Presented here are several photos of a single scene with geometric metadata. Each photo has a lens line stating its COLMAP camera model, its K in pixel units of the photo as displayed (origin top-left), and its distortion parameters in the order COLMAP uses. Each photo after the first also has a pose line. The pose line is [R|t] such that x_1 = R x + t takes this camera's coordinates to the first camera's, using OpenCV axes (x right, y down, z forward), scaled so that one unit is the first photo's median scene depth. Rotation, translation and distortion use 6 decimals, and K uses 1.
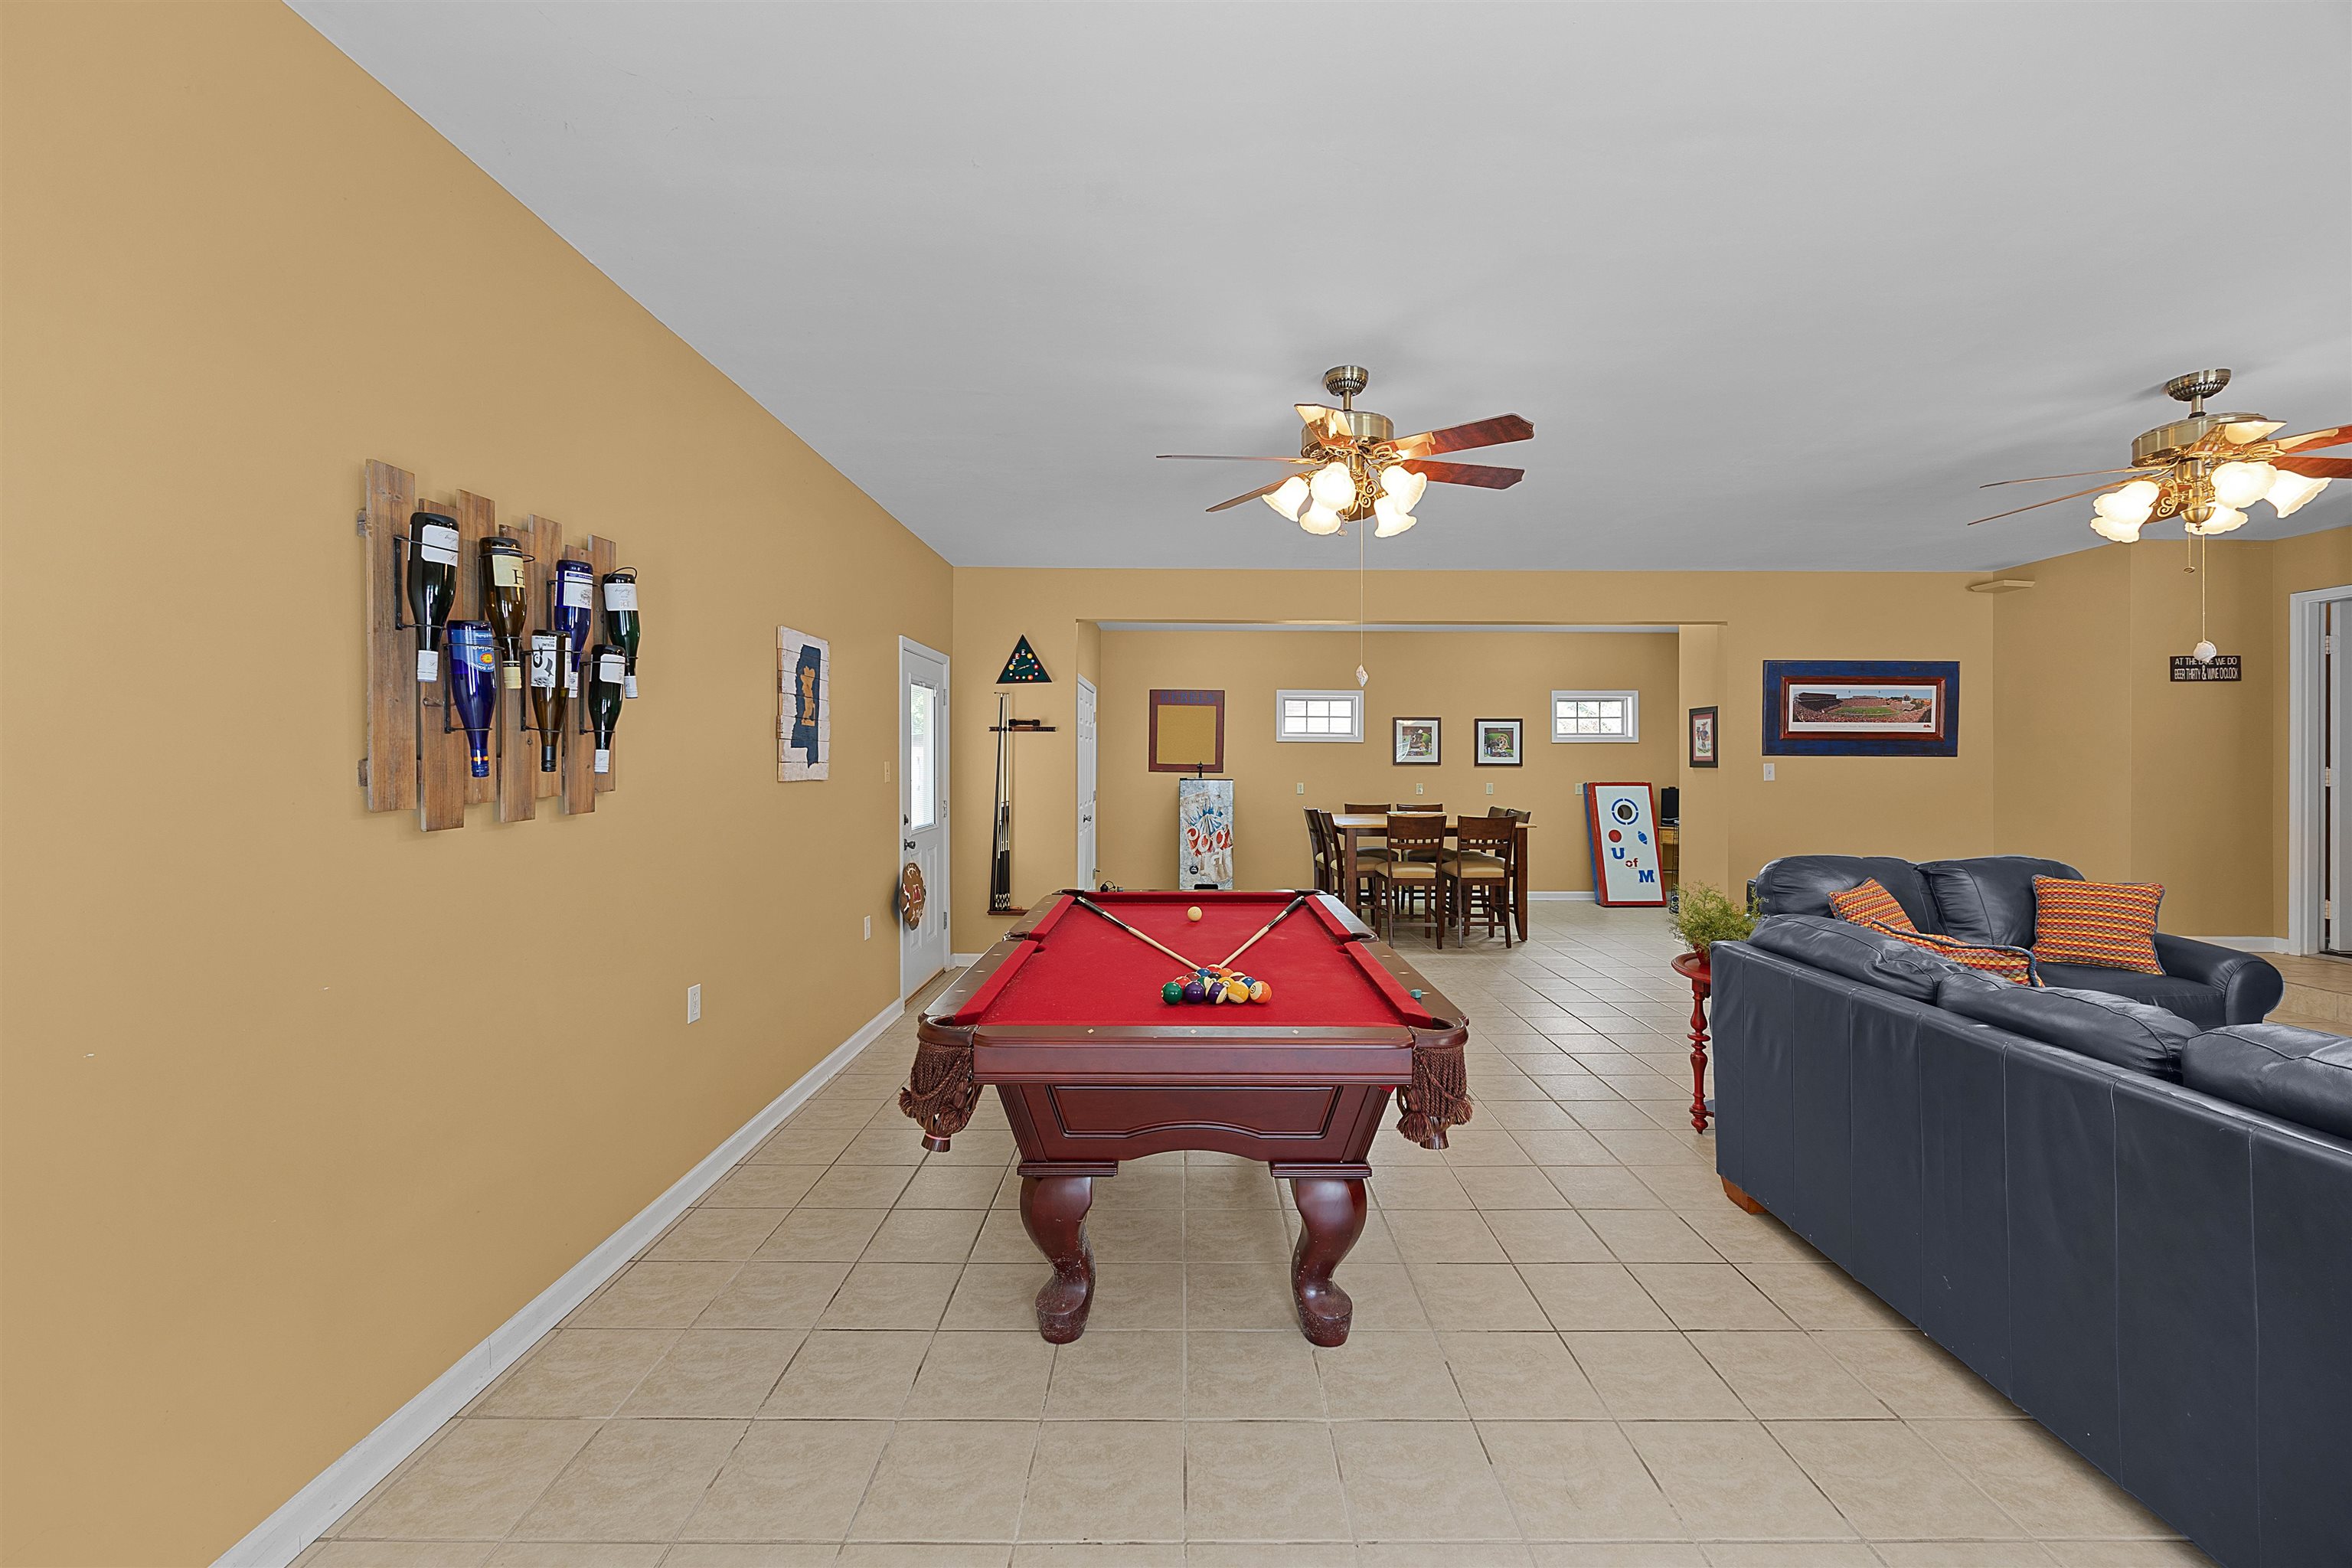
lens RADIAL K [[911.1, 0, 1180.3], [0, 911.1, 766.6], [0, 0, 1]] dist [-0.000506, 0.000132]
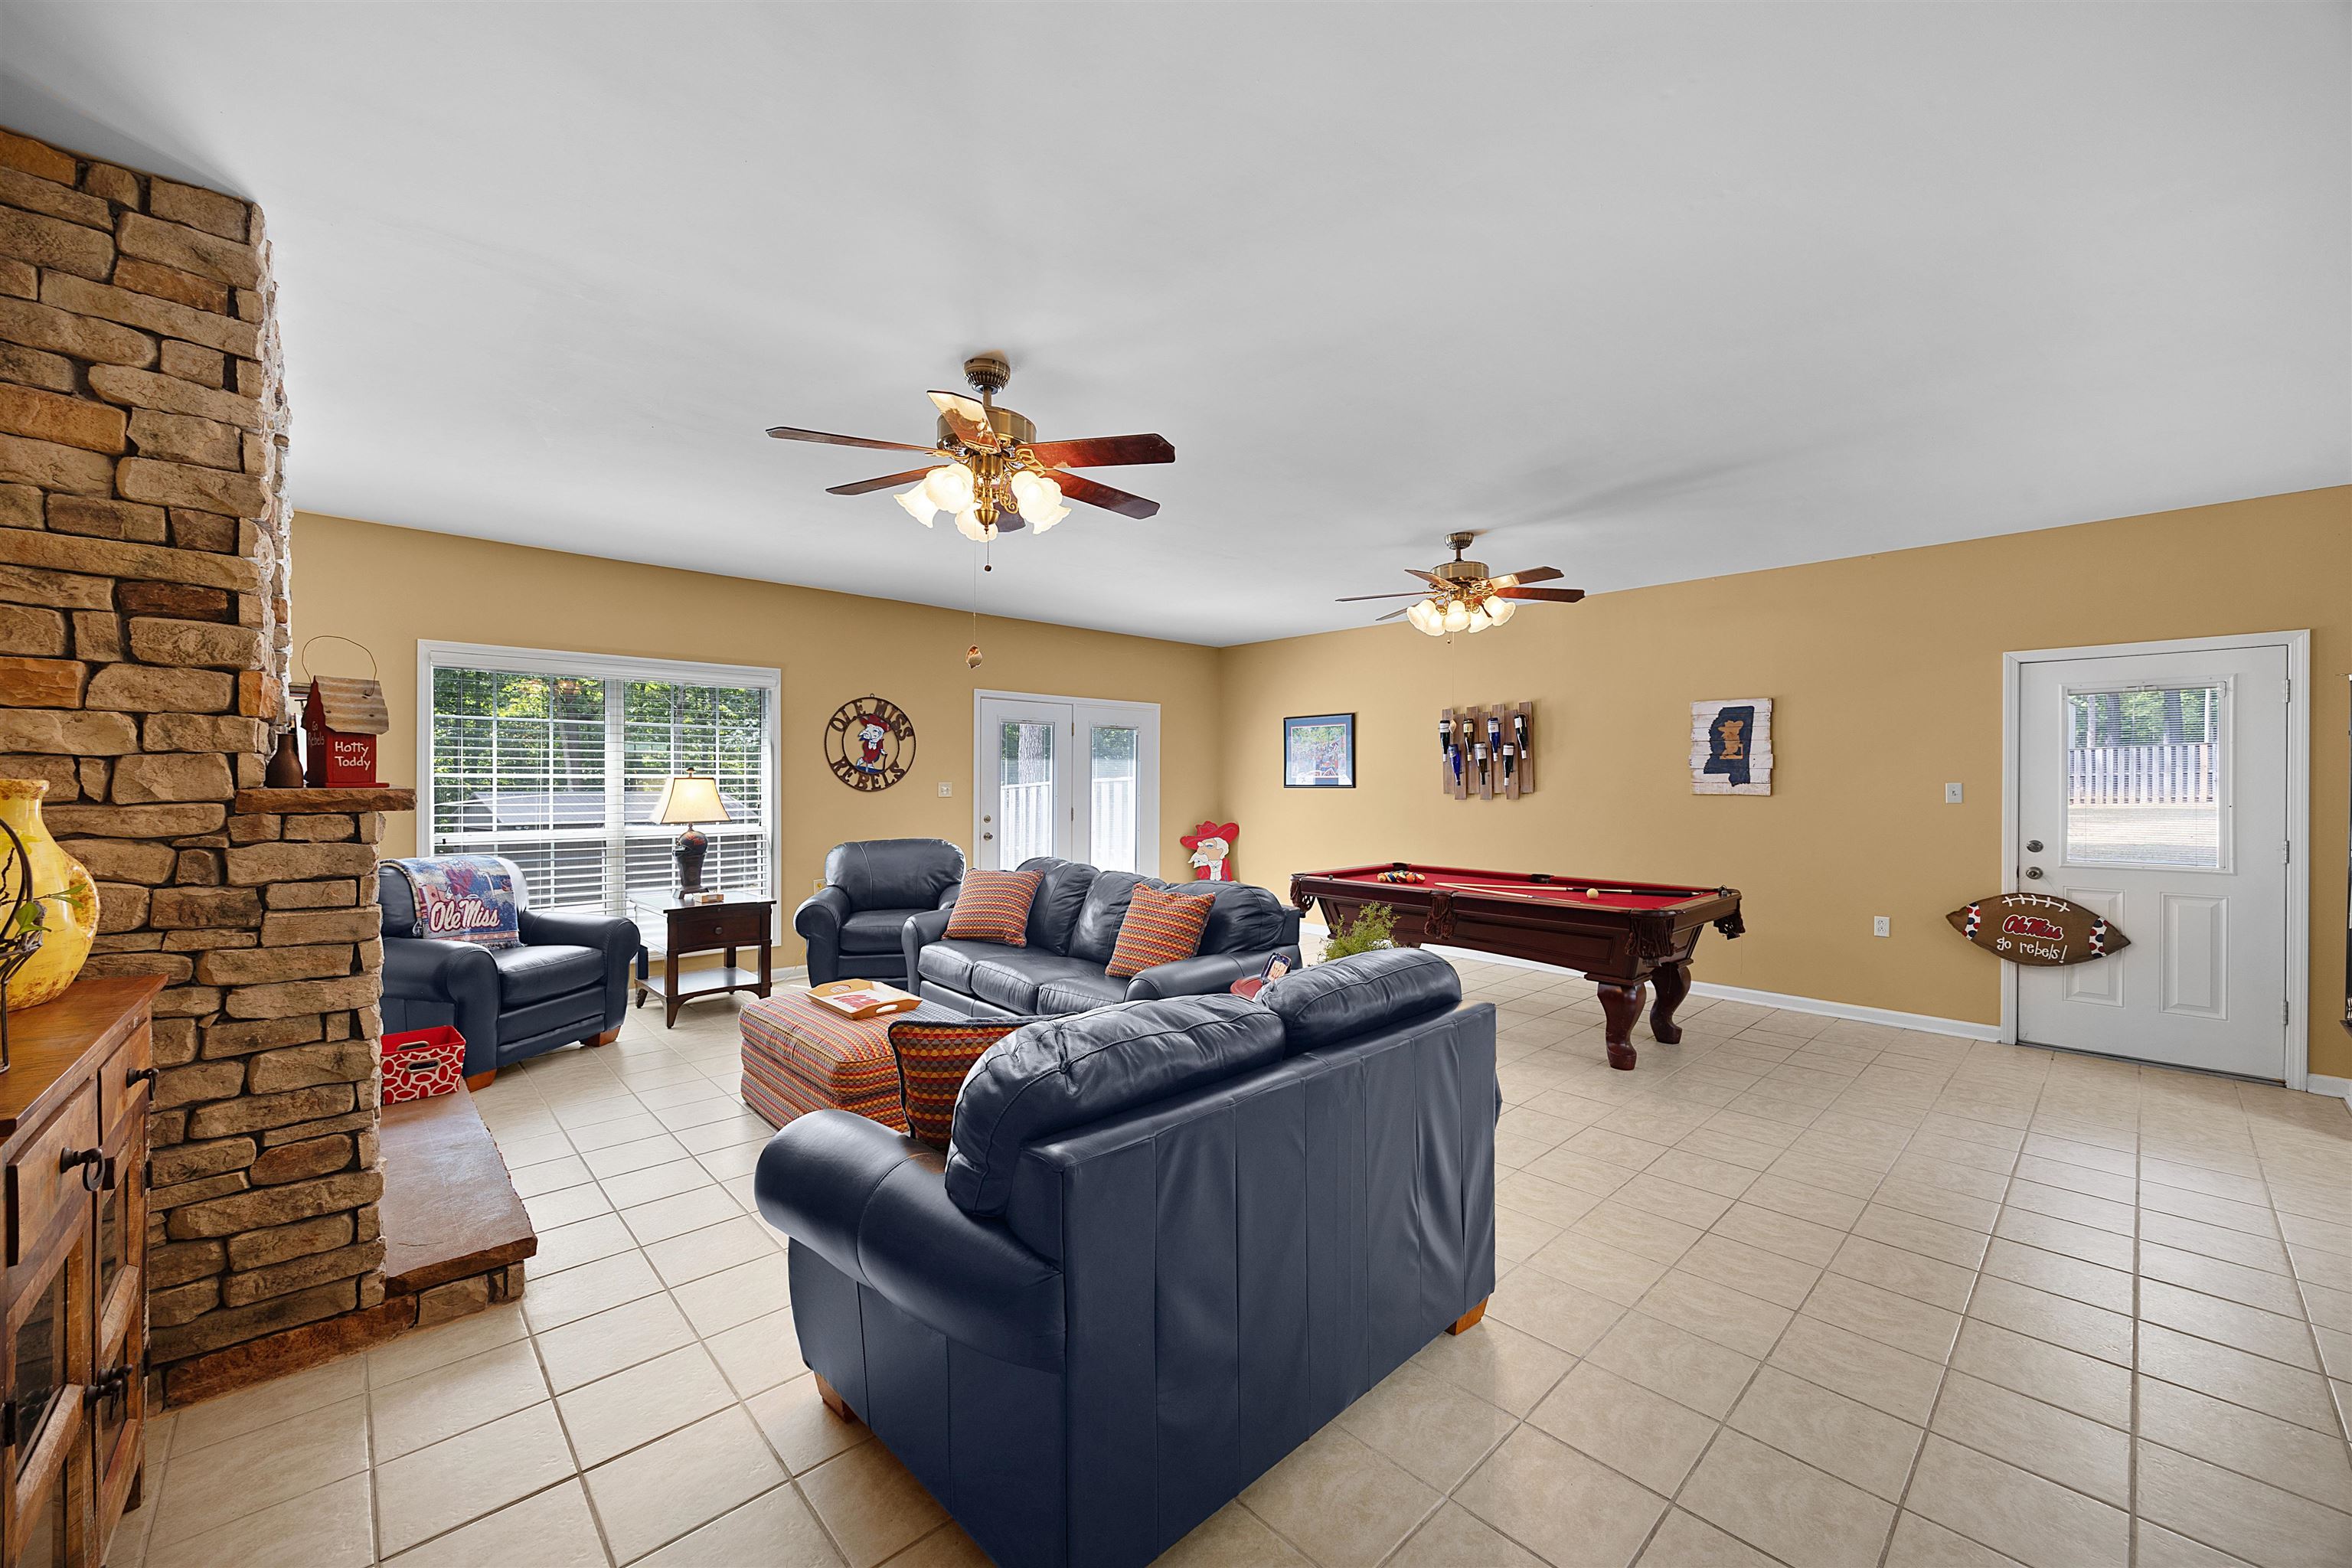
lens RADIAL K [[911.1, 0, 1186.6], [0, 911.1, 782.9], [0, 0, 1]] dist [-0.000506, 0.000132]
pose [[-0.721740, -0.002078, -0.692161, 0.753249], [-0.008013, 0.999954, 0.005353, -0.002945], [0.692118, 0.009410, -0.721723, 0.839867]]
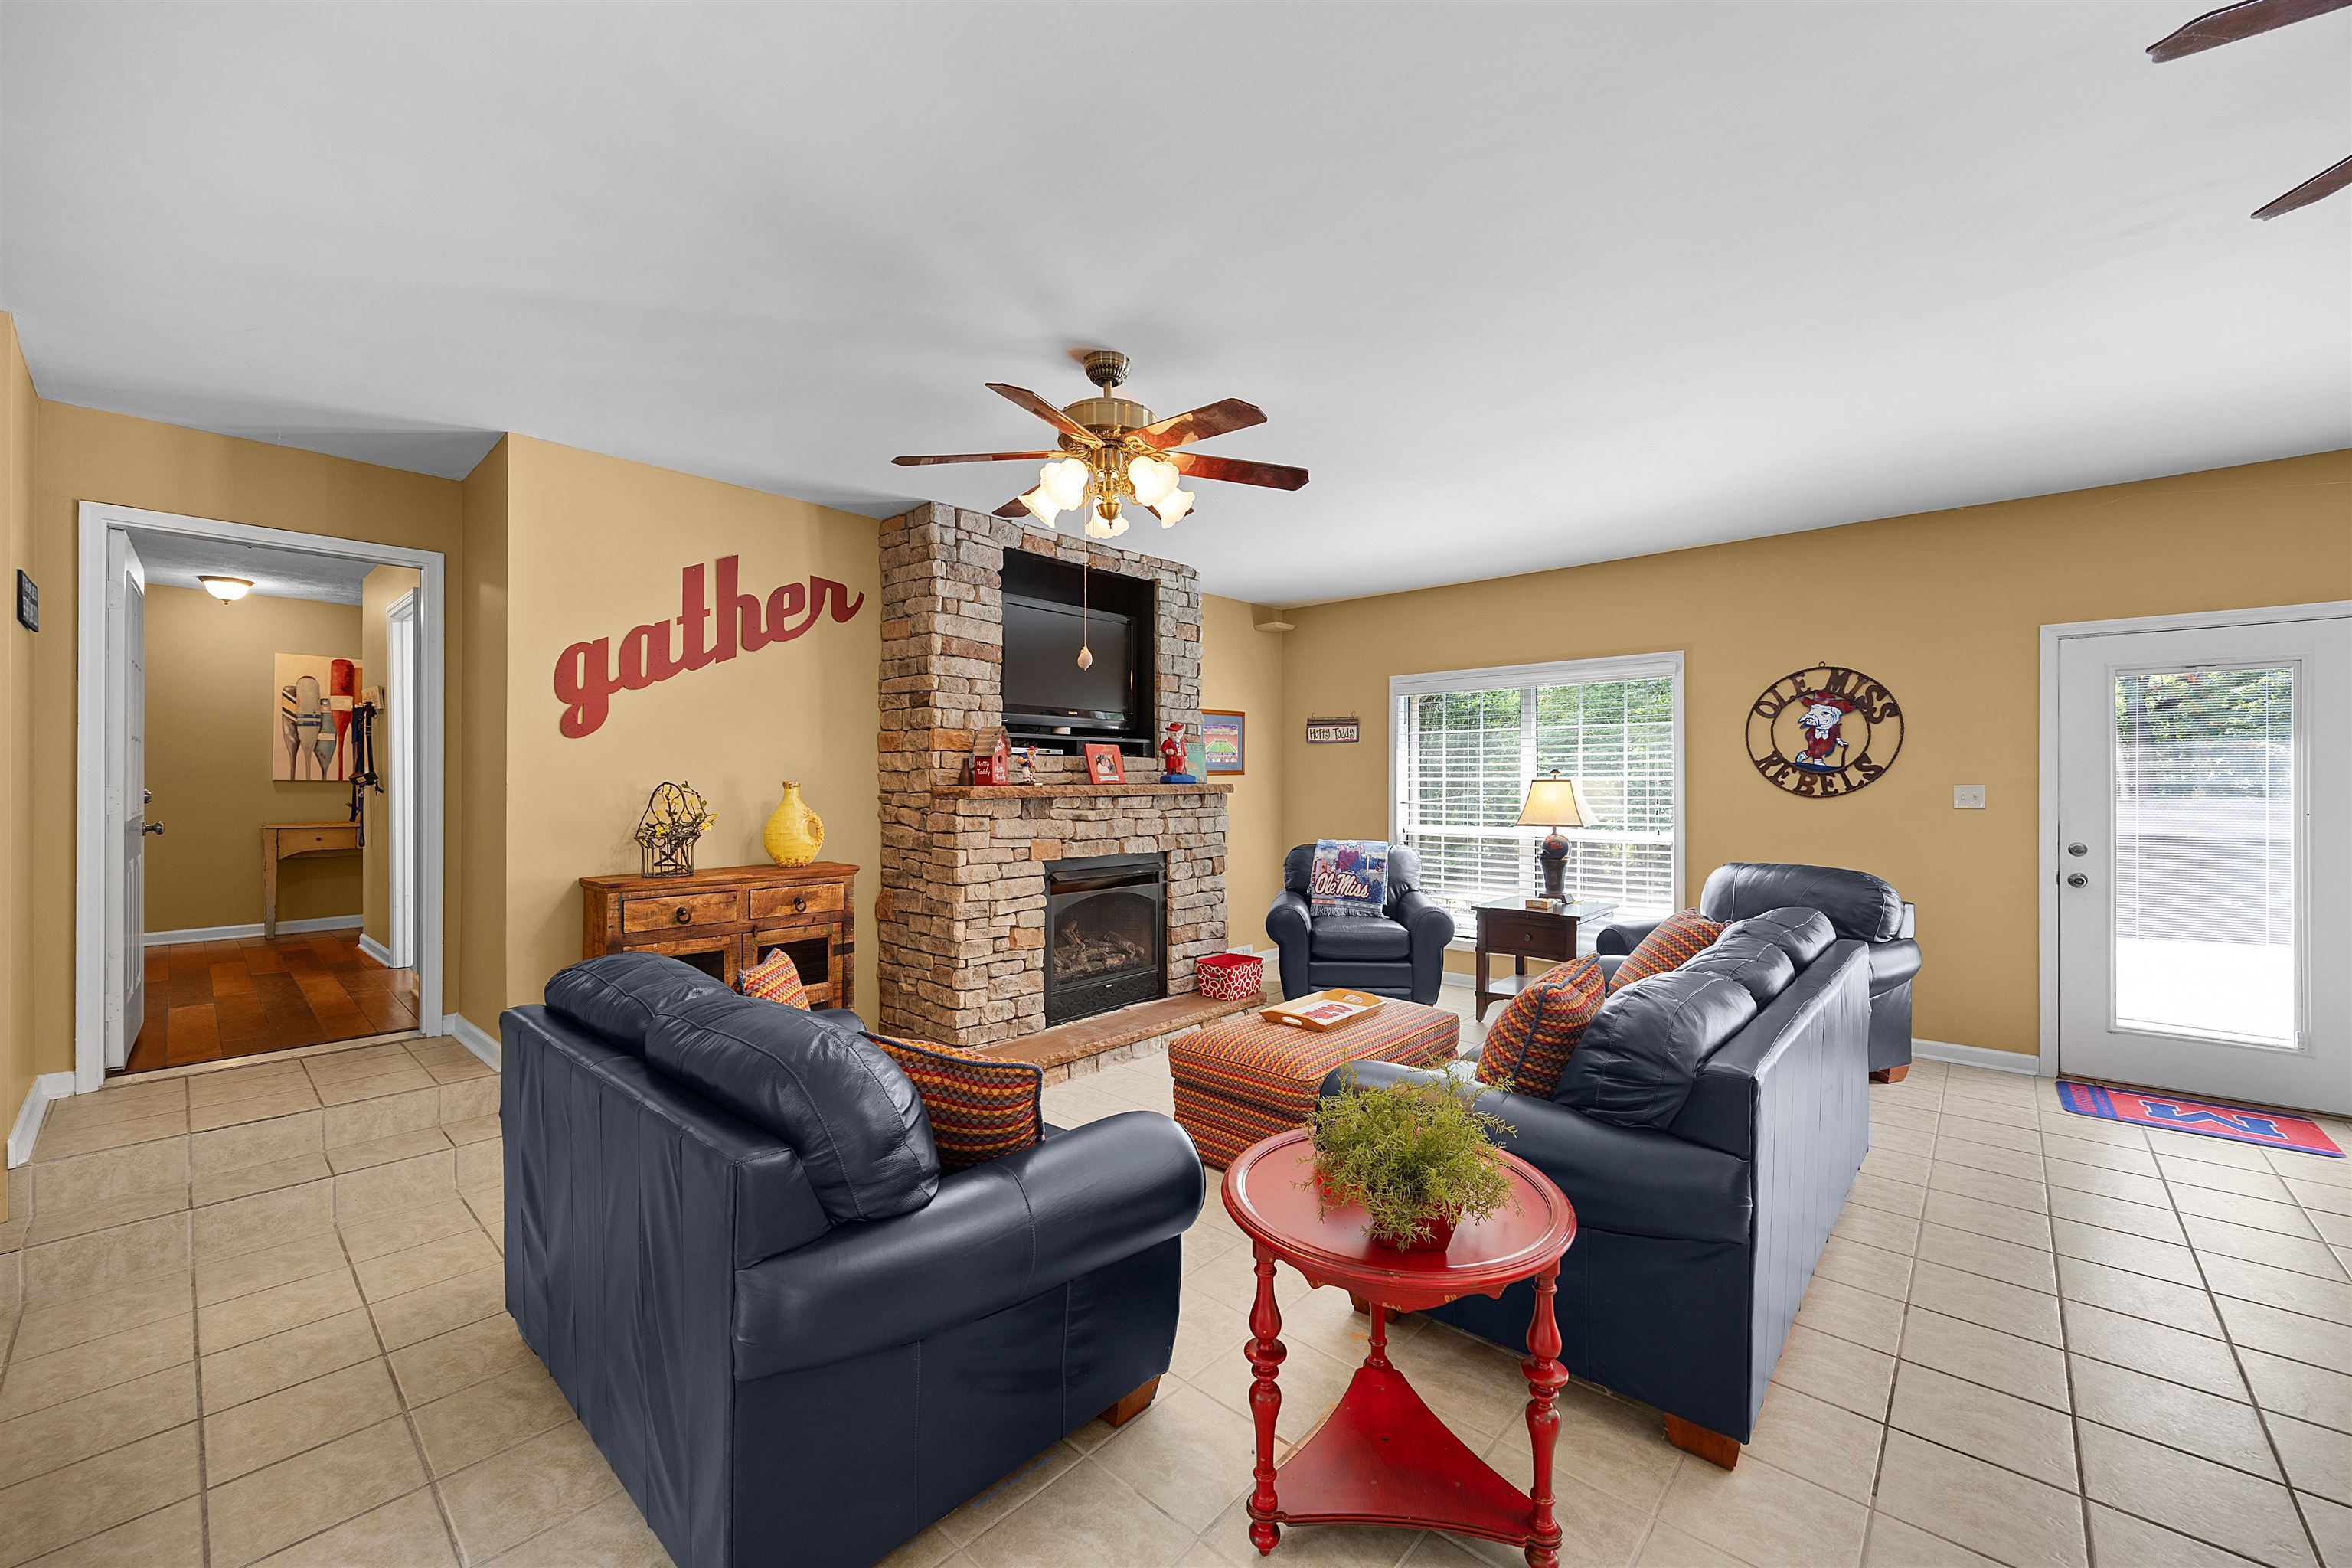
lens RADIAL K [[911.1, 0, 1185.9], [0, 911.1, 783.7], [0, 0, 1]] dist [-0.000506, 0.000132]
pose [[-0.748026, -0.002950, 0.663663, 0.203782], [0.002080, 0.999975, 0.006790, -0.002318], [-0.663666, 0.006459, -0.748001, 0.752574]]
